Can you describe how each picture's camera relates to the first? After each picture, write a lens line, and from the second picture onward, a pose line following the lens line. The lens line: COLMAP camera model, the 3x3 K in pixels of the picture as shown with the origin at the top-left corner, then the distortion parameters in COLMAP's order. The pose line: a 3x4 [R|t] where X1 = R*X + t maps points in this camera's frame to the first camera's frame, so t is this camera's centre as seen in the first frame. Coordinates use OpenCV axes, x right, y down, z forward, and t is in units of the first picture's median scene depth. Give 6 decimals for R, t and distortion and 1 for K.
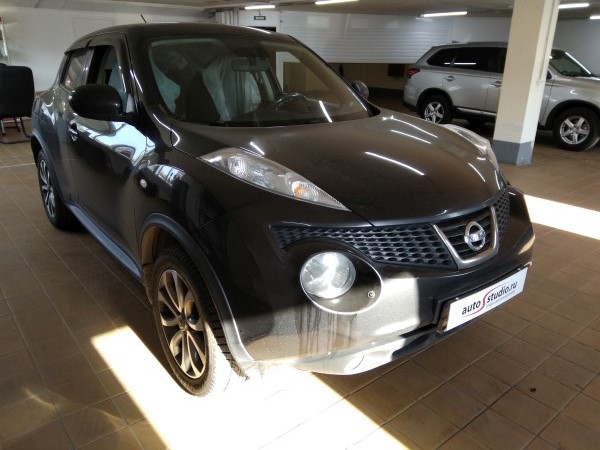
lens RADIAL K [[465.1, 0, 300.0], [0, 465.1, 225.0], [0, 0, 1]] dist [0.096356, -0.138043]
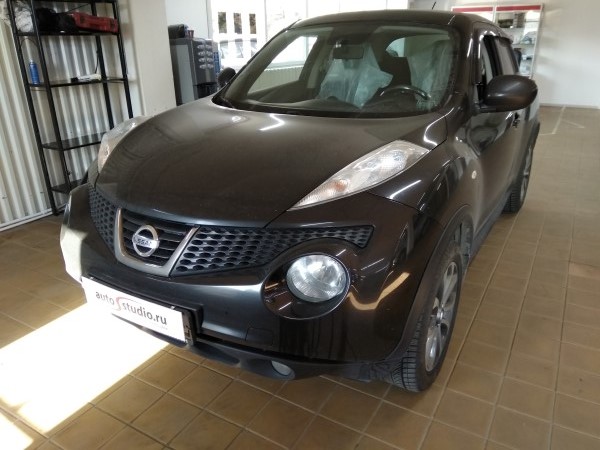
lens RADIAL K [[465.1, 0, 300.0], [0, 465.1, 225.0], [0, 0, 1]] dist [0.096356, -0.138043]
pose [[0.356756, 0.322565, -0.876742, 1.152287], [-0.301794, 0.927971, 0.218610, -0.265137], [0.884107, 0.186605, 0.428407, 0.787593]]
